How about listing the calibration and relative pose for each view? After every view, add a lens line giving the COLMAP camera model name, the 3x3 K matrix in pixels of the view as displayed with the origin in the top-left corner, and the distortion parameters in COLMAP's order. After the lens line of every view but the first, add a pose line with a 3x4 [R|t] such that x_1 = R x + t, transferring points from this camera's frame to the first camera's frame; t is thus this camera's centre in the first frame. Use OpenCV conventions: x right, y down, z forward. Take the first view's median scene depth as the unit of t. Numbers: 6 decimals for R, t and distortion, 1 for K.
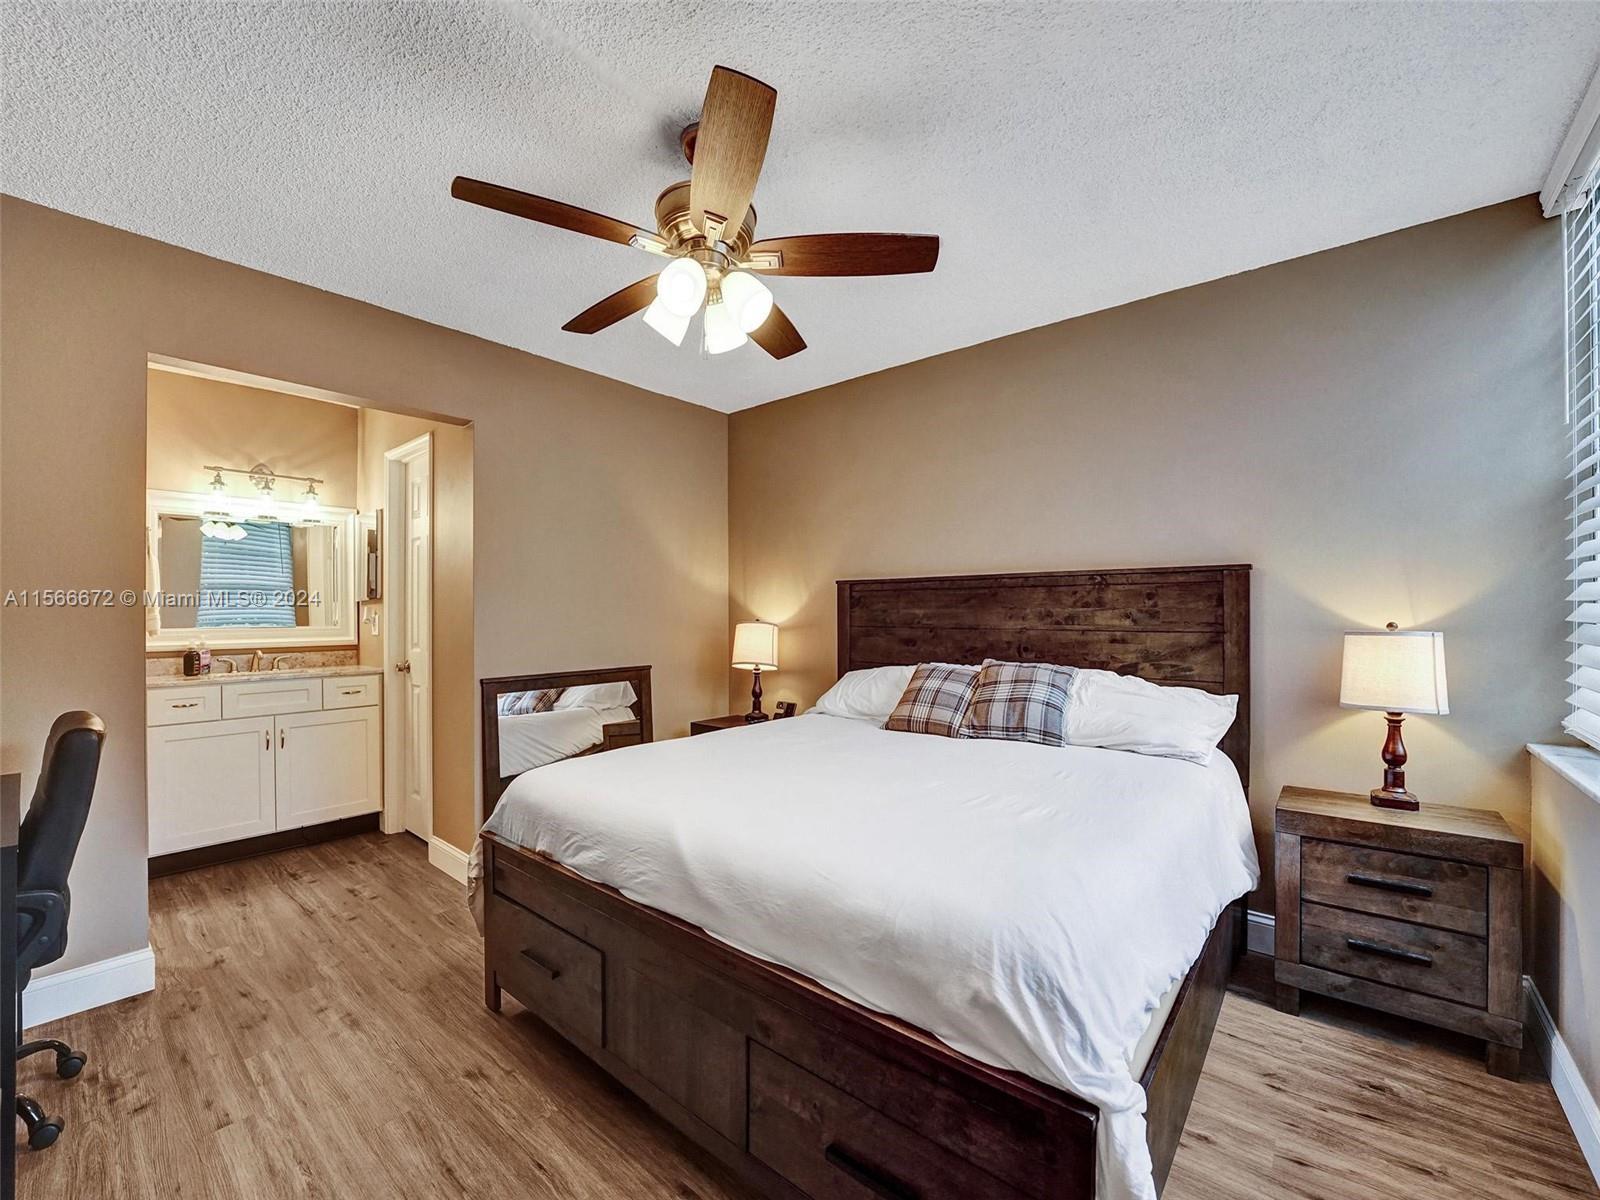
lens RADIAL K [[692.5, 0, 799.1], [0, 692.5, 610.0], [0, 0, 1]] dist [0.000393, 0.000082]
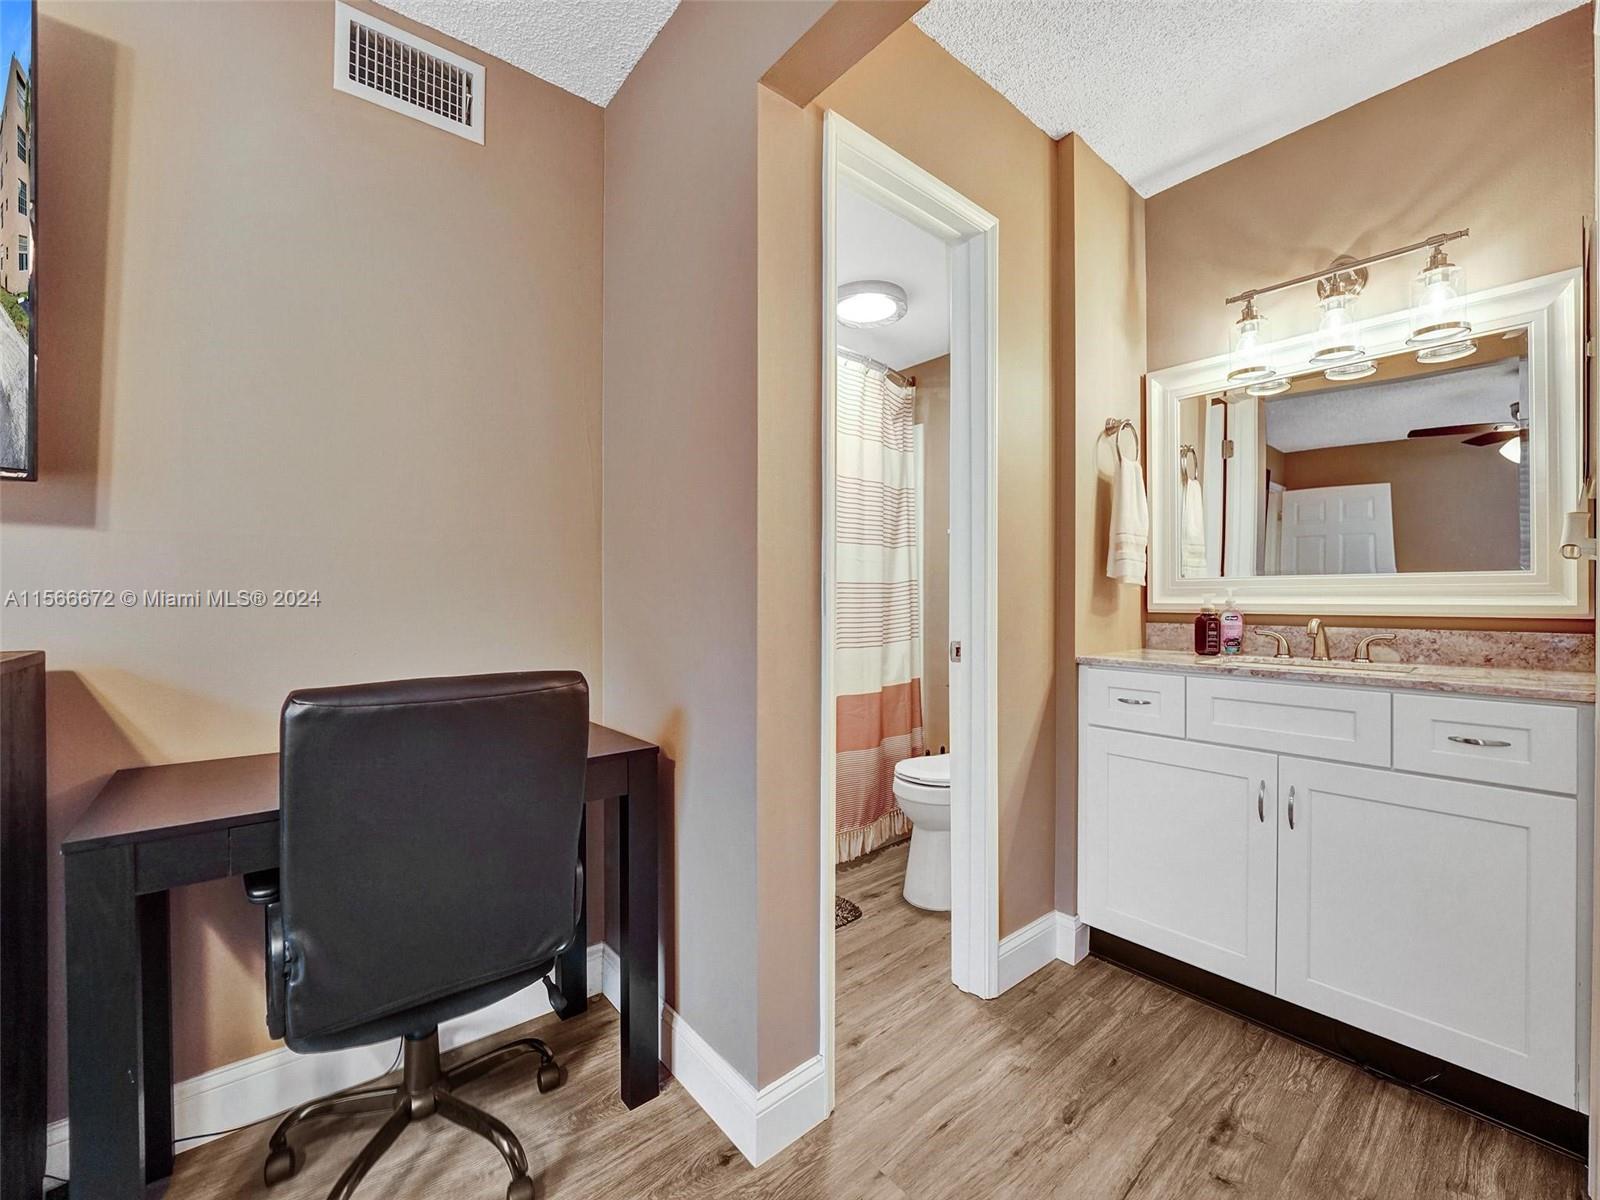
lens RADIAL K [[656.3, 0, 799.6], [0, 656.3, 592.7], [0, 0, 1]] dist [-0.015623, 0.000004]
pose [[-0.167147, -0.005077, -0.985919, -0.255604], [0.002414, 0.999982, -0.005559, 0.042483], [0.985929, -0.003309, -0.167132, 0.733349]]
